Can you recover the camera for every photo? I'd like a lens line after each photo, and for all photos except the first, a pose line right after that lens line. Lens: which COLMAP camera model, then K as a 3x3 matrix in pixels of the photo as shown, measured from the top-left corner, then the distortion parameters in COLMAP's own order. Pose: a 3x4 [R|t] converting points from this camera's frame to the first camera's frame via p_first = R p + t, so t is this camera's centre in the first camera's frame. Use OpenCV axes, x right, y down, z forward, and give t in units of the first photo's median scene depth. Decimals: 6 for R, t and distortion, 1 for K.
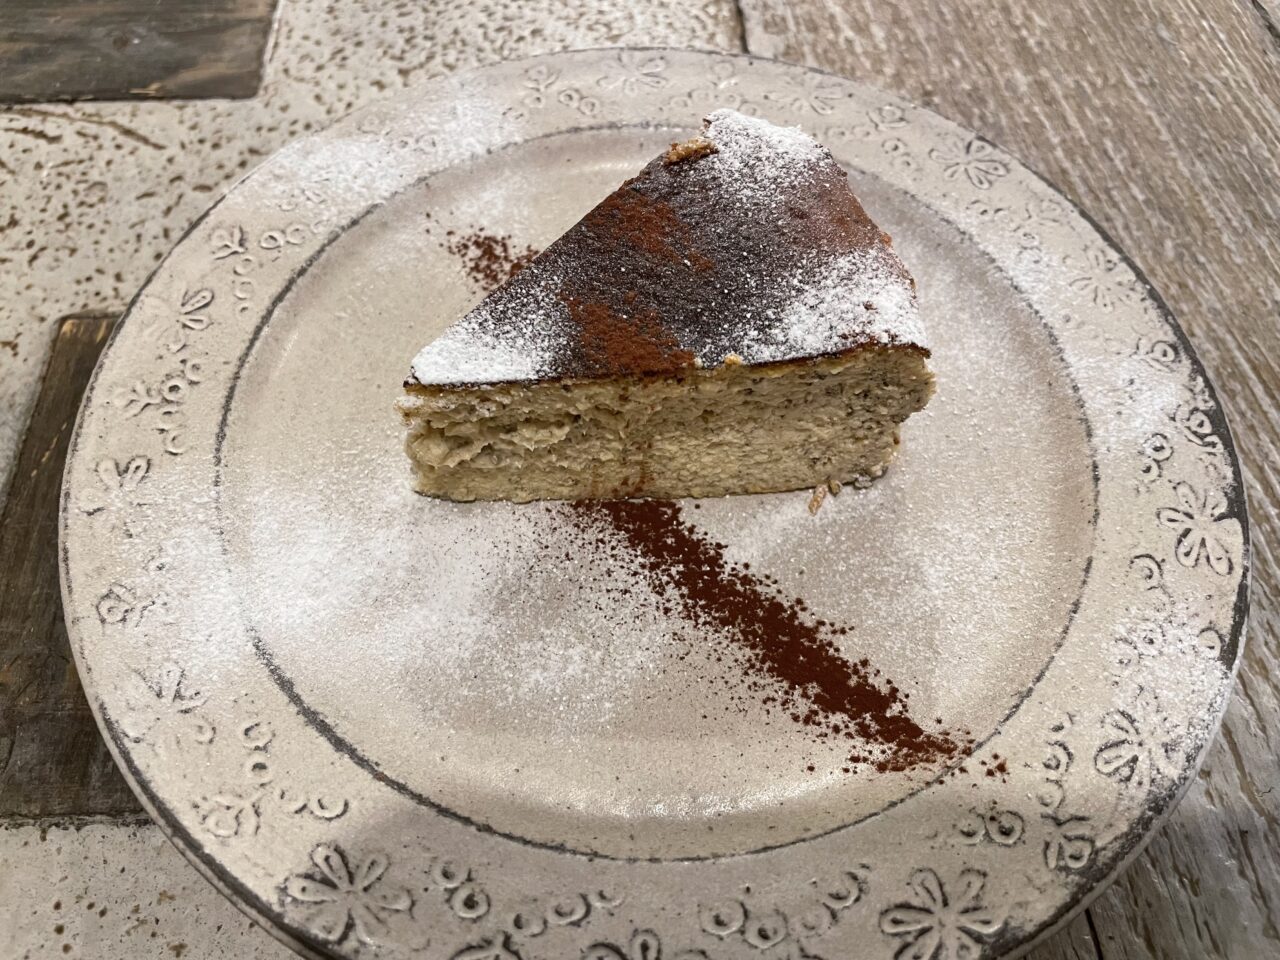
lens RADIAL K [[966.0, 0, 640.0], [0, 966.0, 480.0], [0, 0, 1]] dist [0.098599, -0.156069]
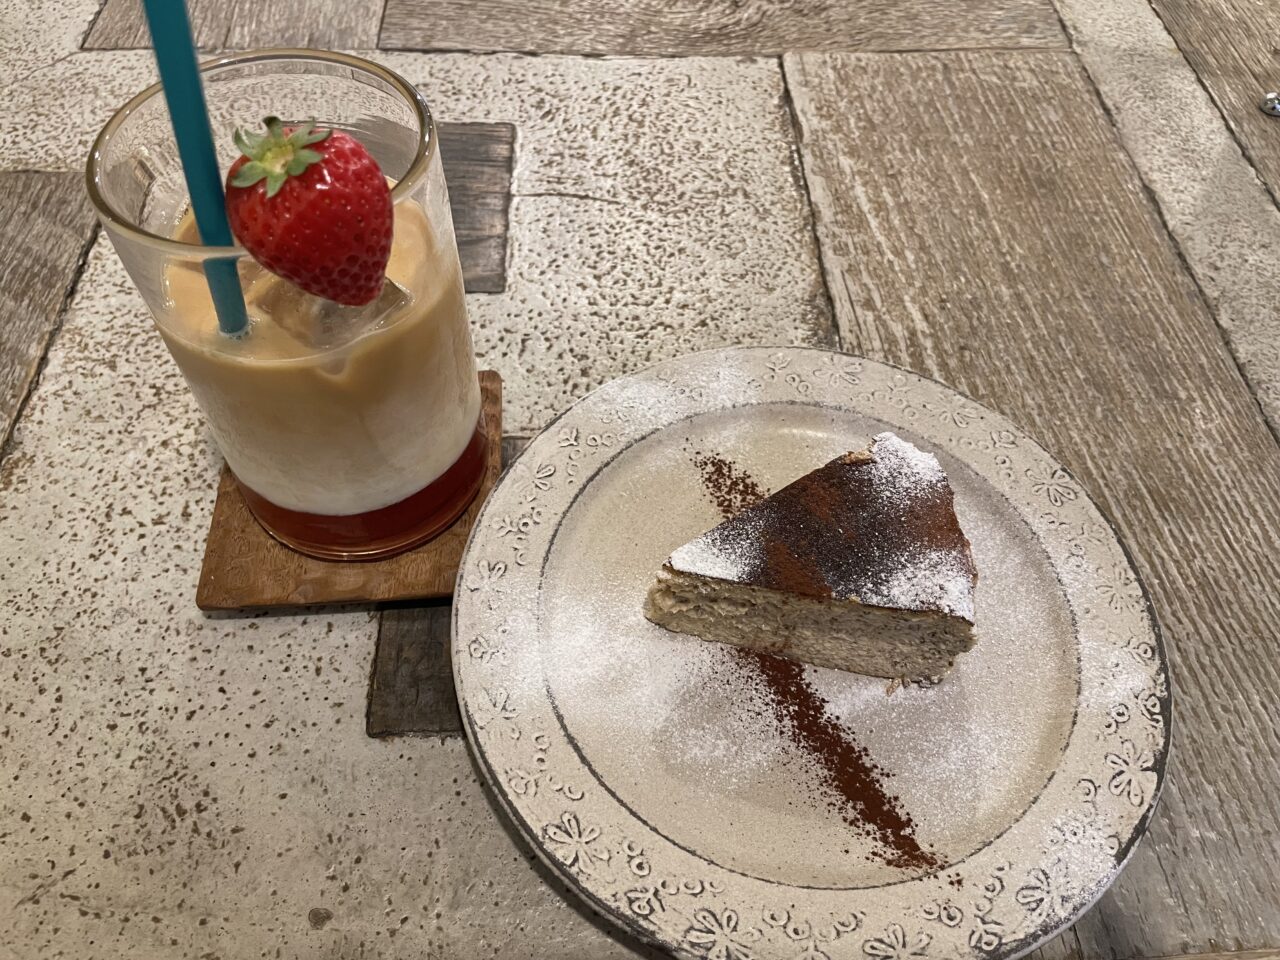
lens RADIAL K [[966.0, 0, 640.0], [0, 966.0, 480.0], [0, 0, 1]] dist [0.098599, -0.156069]
pose [[0.962244, 0.225072, -0.153067, -0.048156], [-0.235325, 0.970509, -0.052298, -0.140108], [0.136782, 0.086344, 0.986831, -0.704053]]
